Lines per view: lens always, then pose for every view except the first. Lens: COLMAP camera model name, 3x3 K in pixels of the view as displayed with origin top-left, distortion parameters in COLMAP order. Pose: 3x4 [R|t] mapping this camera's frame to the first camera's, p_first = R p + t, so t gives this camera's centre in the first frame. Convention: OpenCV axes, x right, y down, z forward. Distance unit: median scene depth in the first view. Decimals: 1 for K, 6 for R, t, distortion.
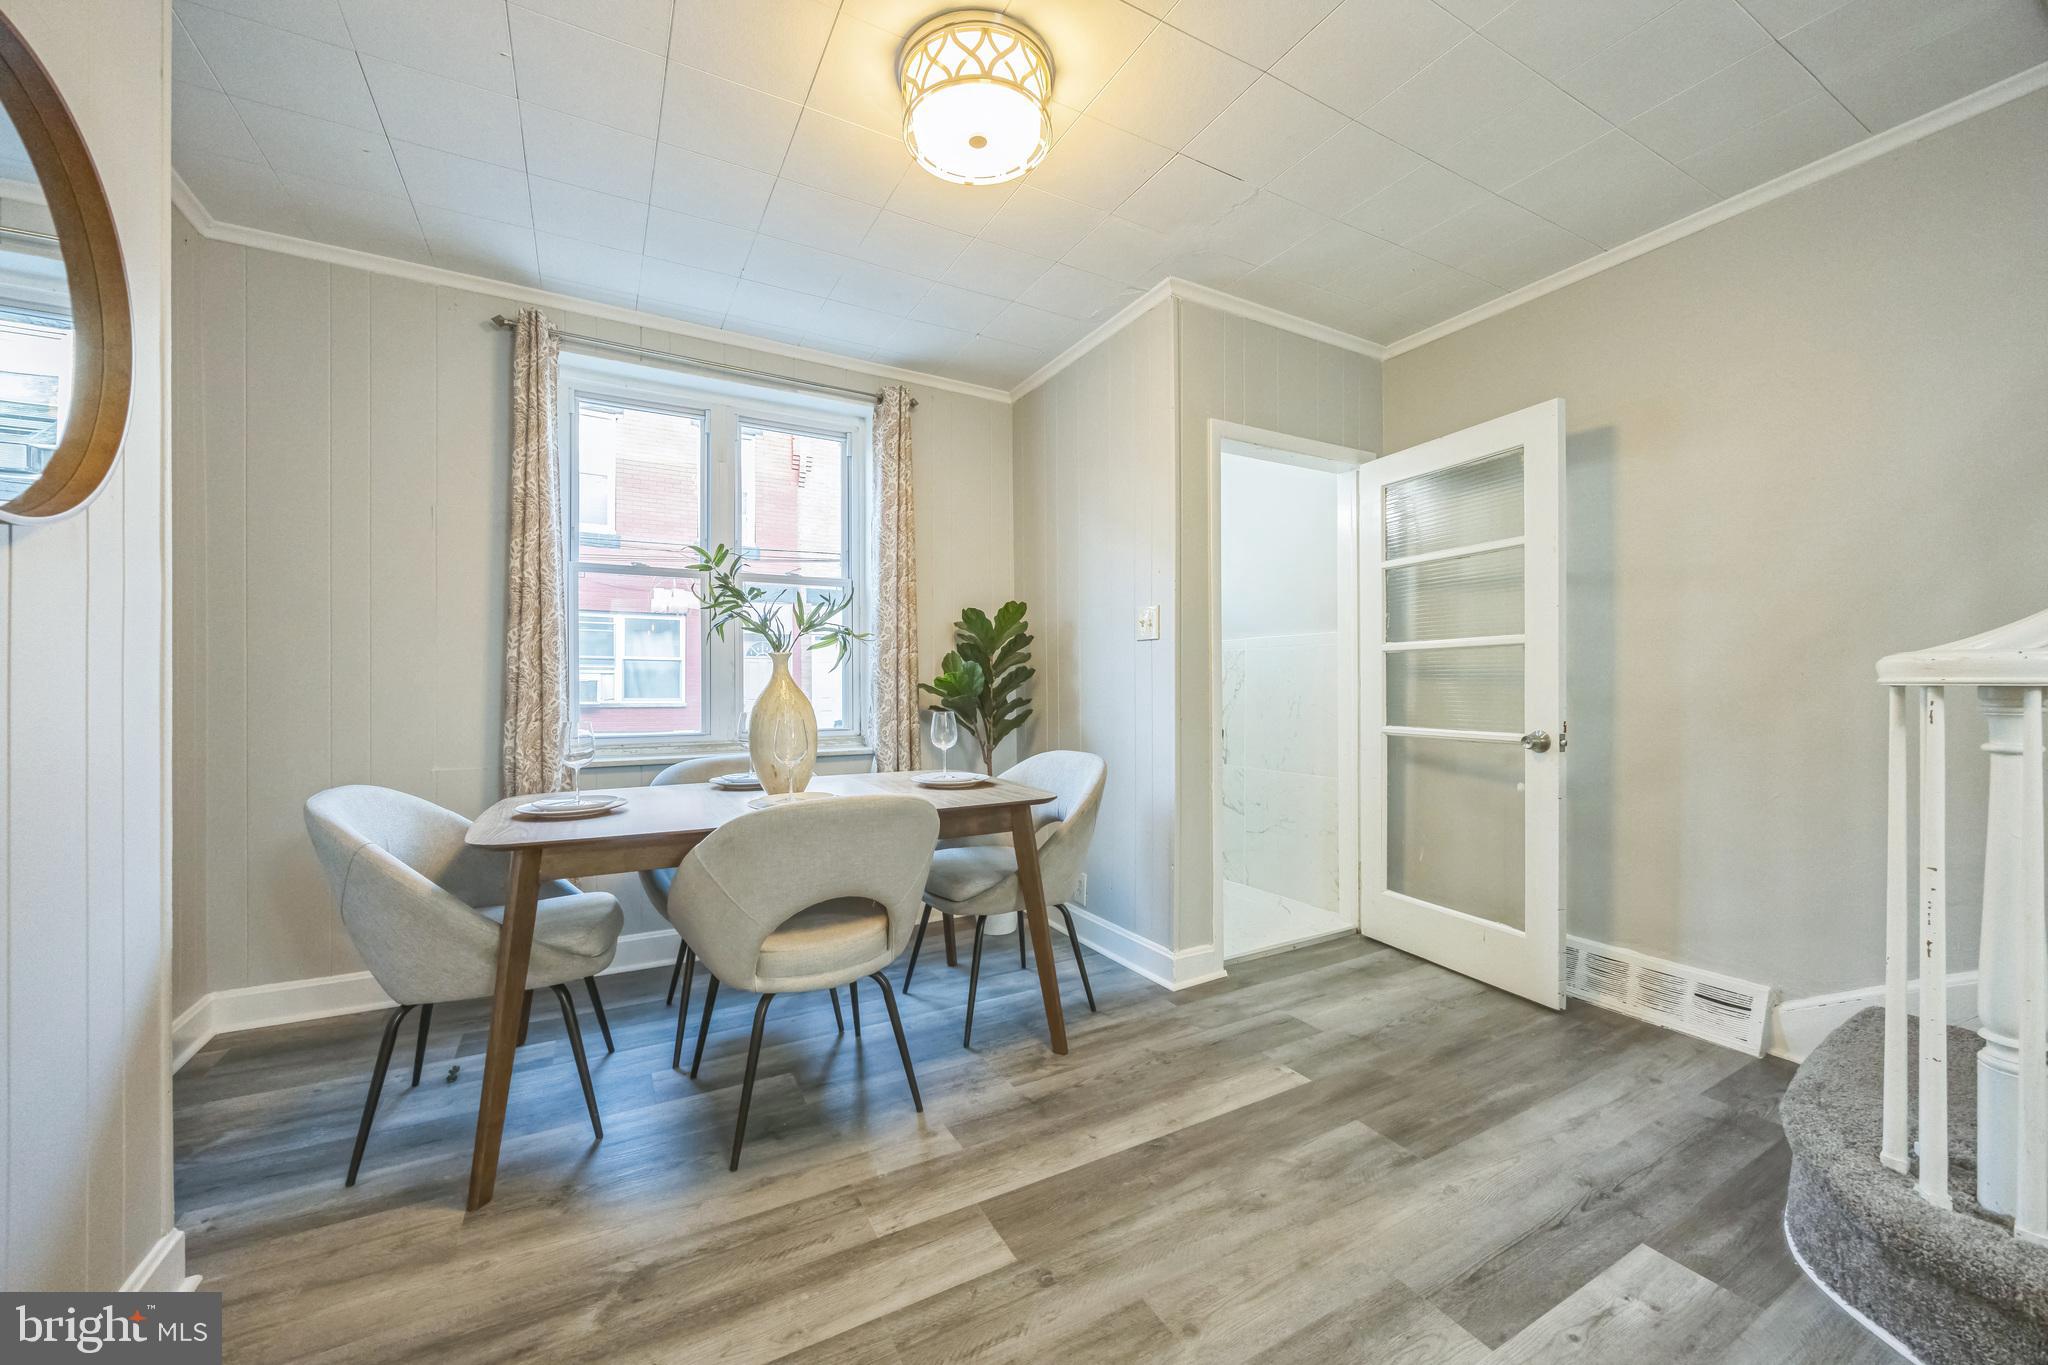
lens RADIAL K [[781.2, 0, 1029.9], [0, 781.2, 687.9], [0, 0, 1]] dist [-0.000098, 0.000017]
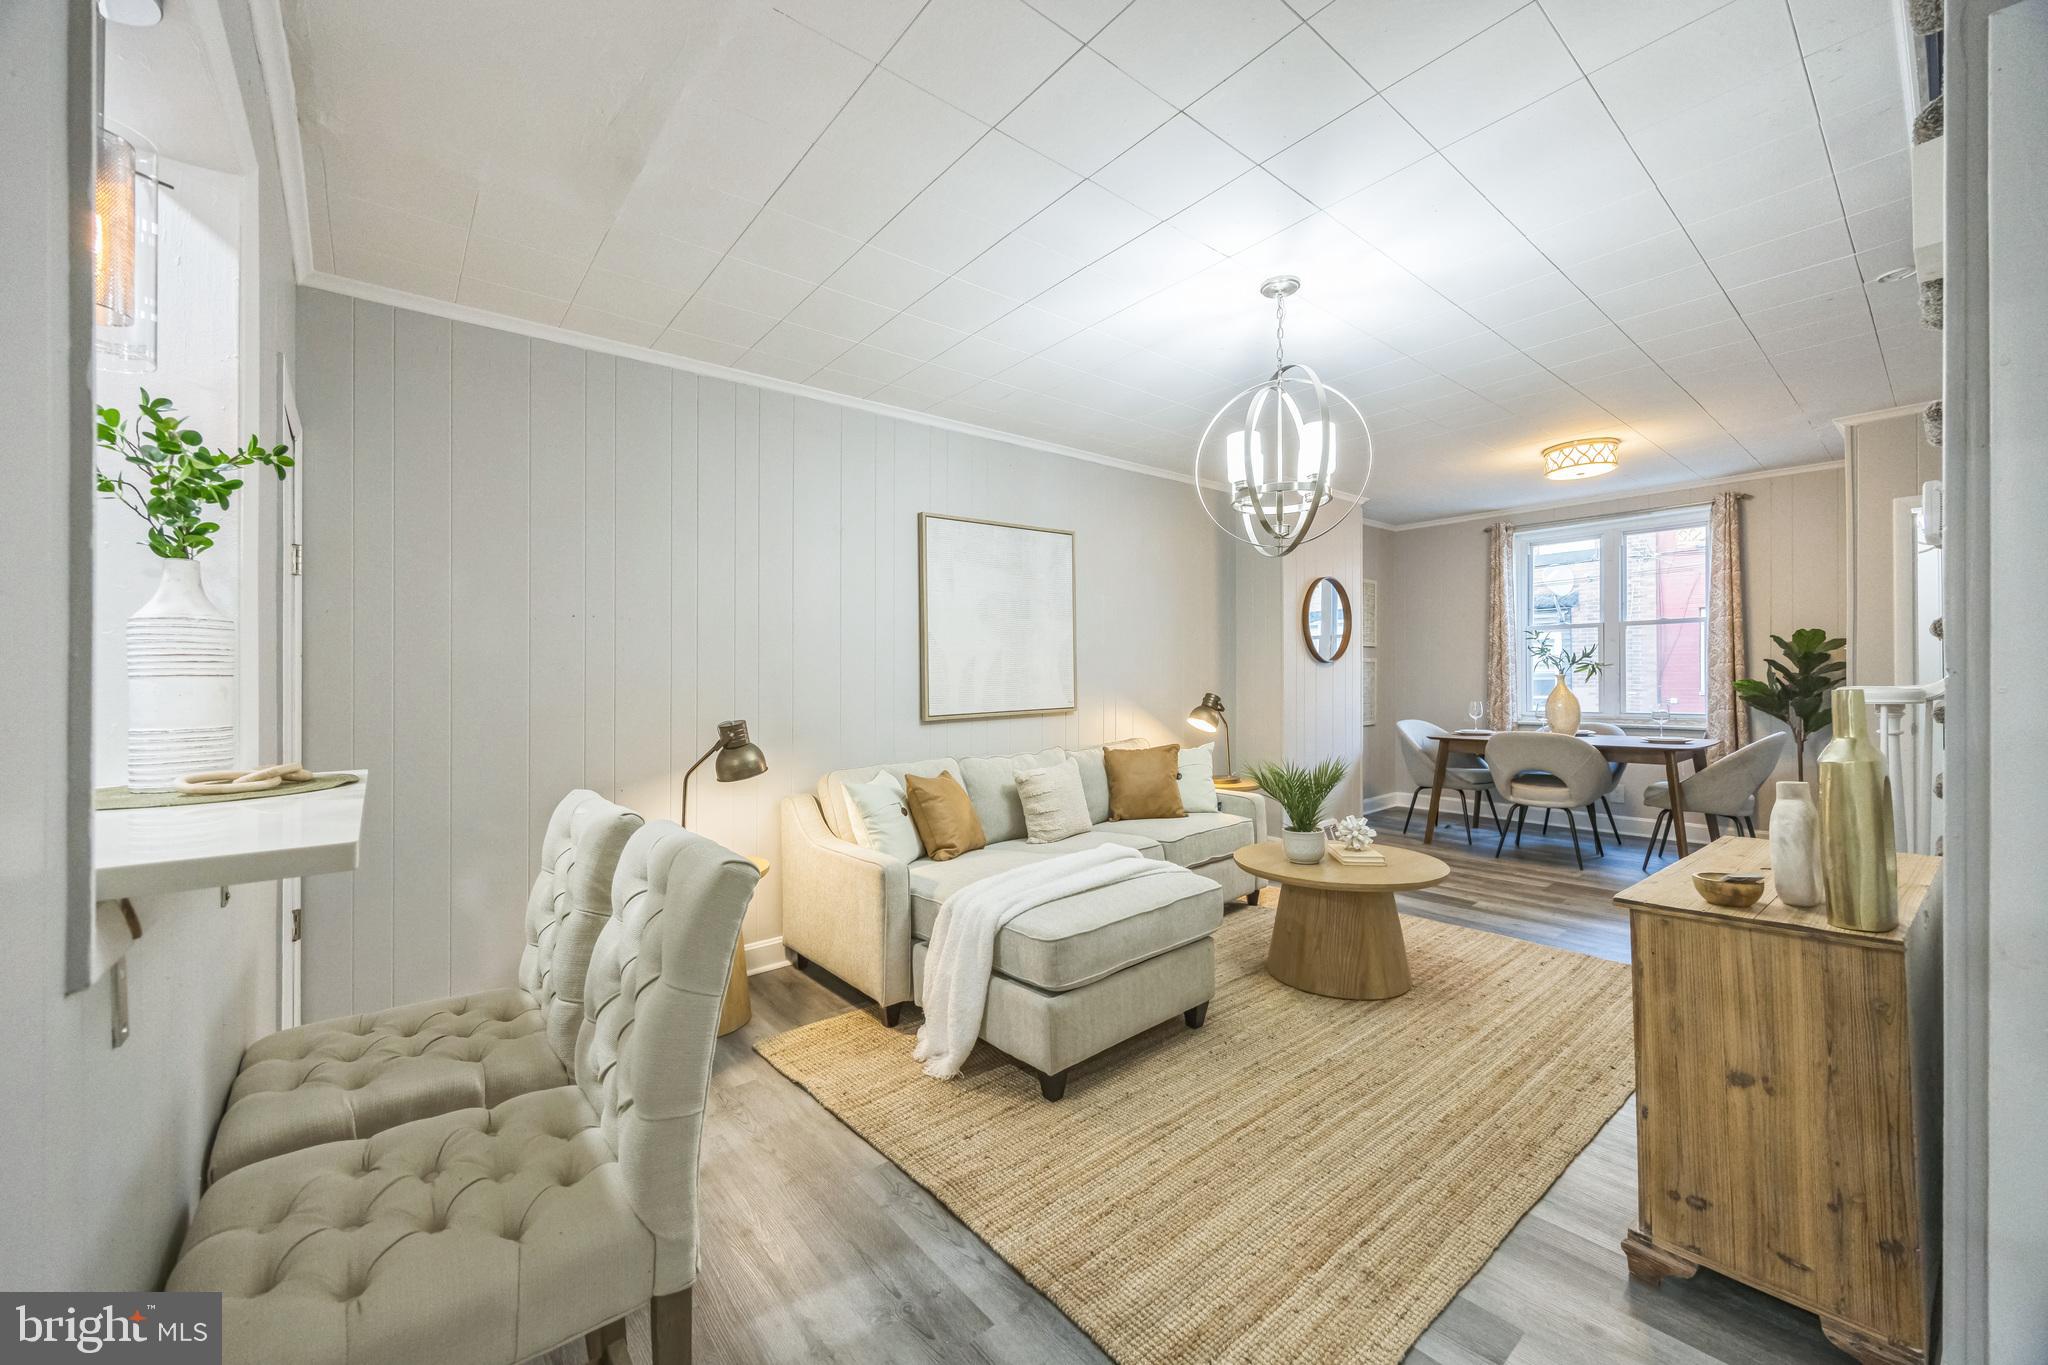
lens RADIAL K [[812.1, 0, 991.1], [0, 812.1, 680.4], [0, 0, 1]] dist [0.001422, 0.000120]
pose [[0.177325, 0.002580, -0.984149, 1.429850], [0.007530, 0.999964, 0.003979, -0.042240], [0.984124, -0.008116, 0.177299, -0.872256]]
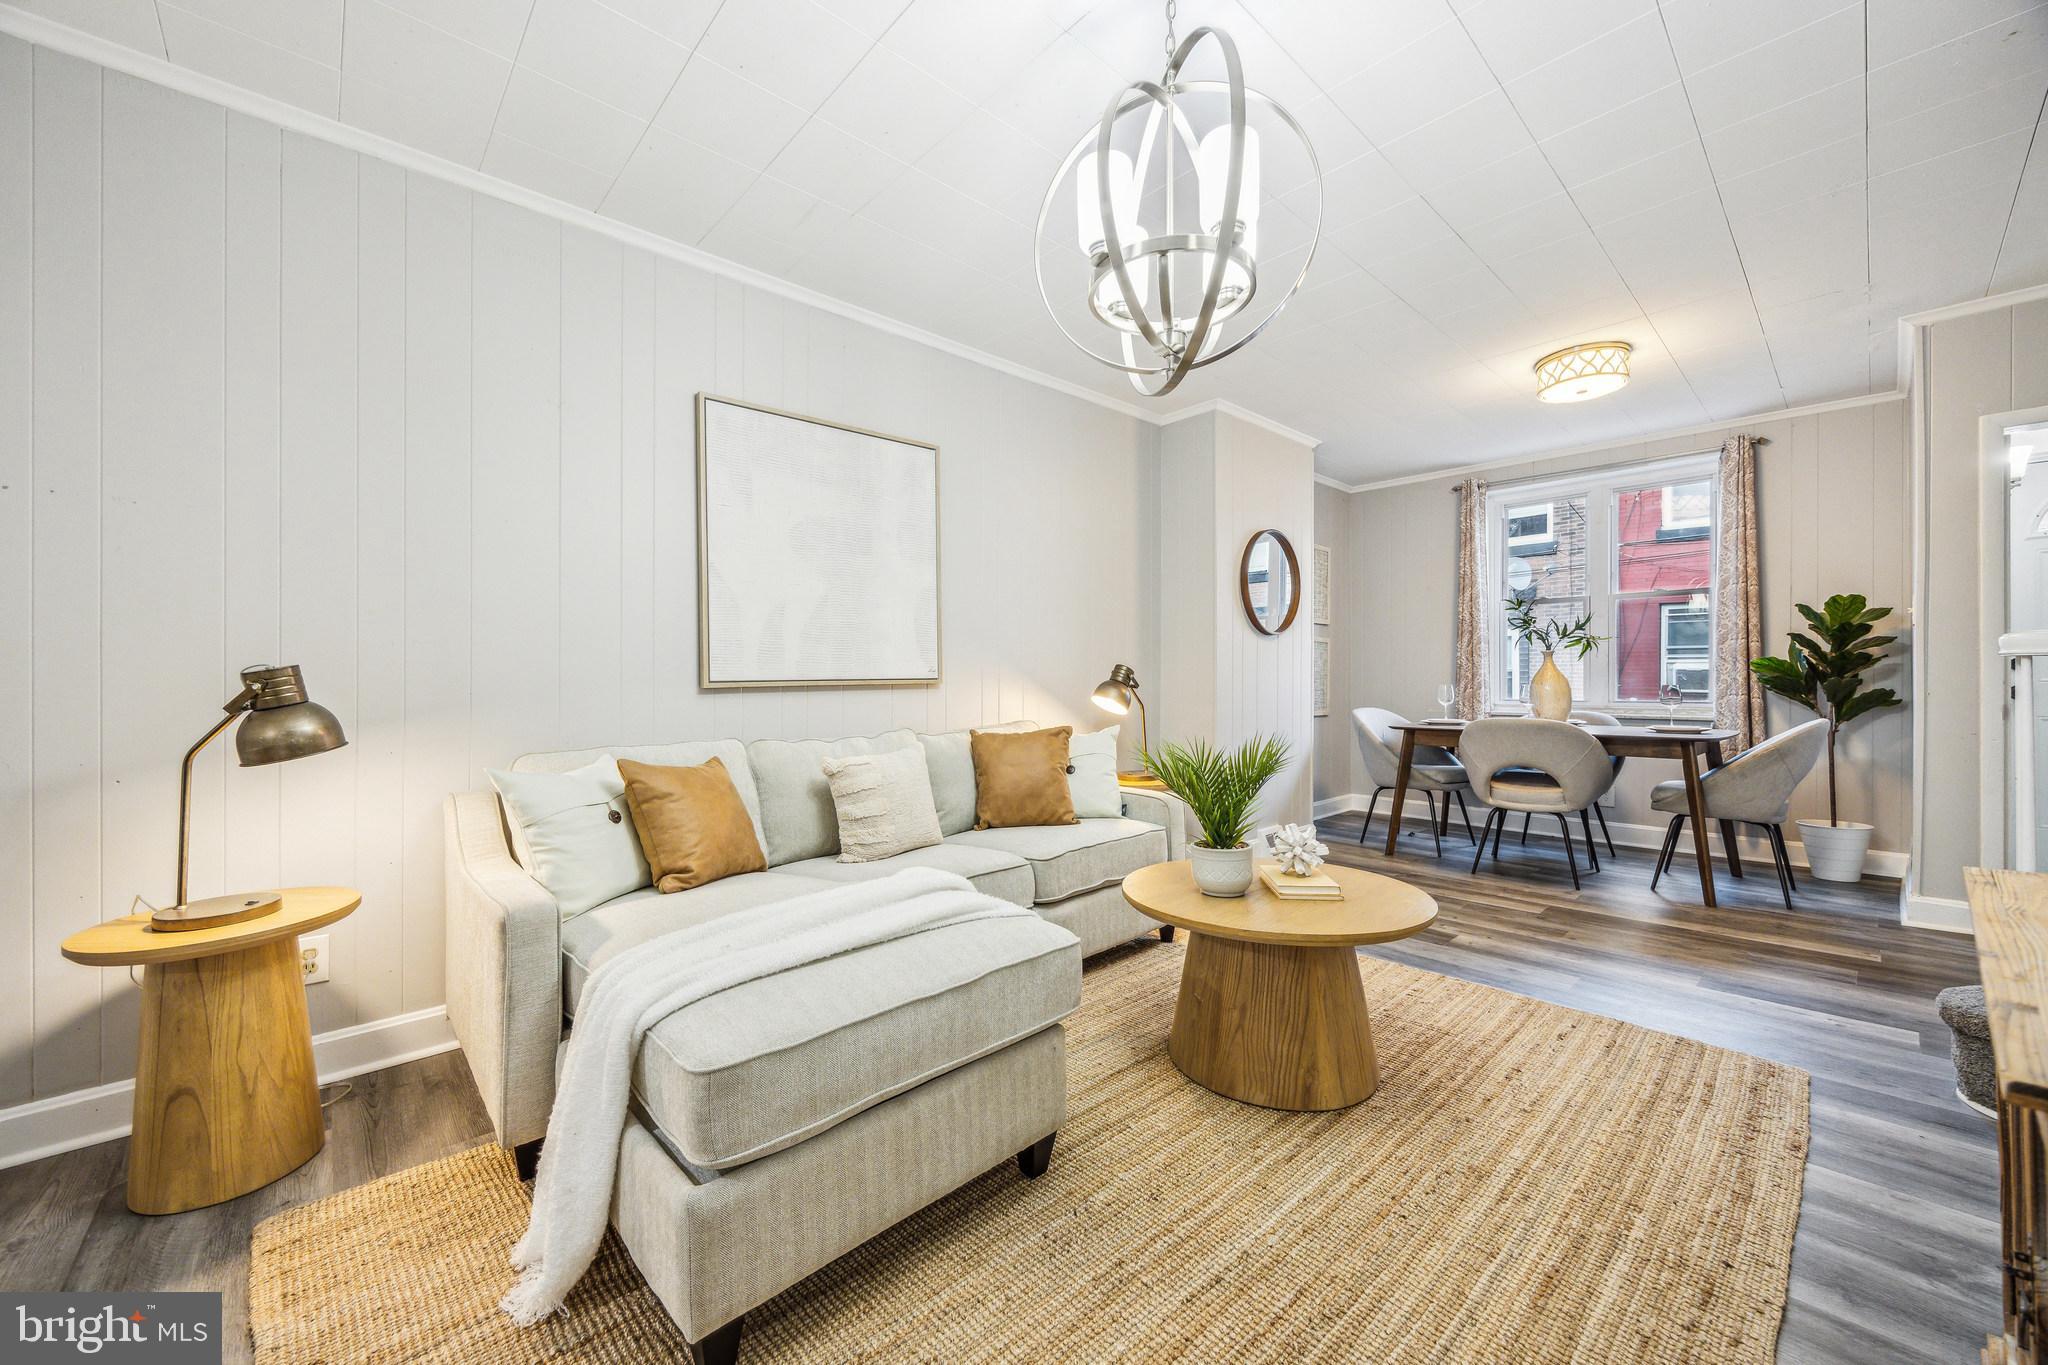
lens RADIAL K [[812.9, 0, 982.4], [0, 812.9, 672.5], [0, 0, 1]] dist [-0.002049, -0.000098]
pose [[0.215244, -0.008241, -0.976526, 1.078940], [-0.001262, 0.999961, -0.008717, 0.020734], [0.976560, 0.003109, 0.215225, -0.620570]]
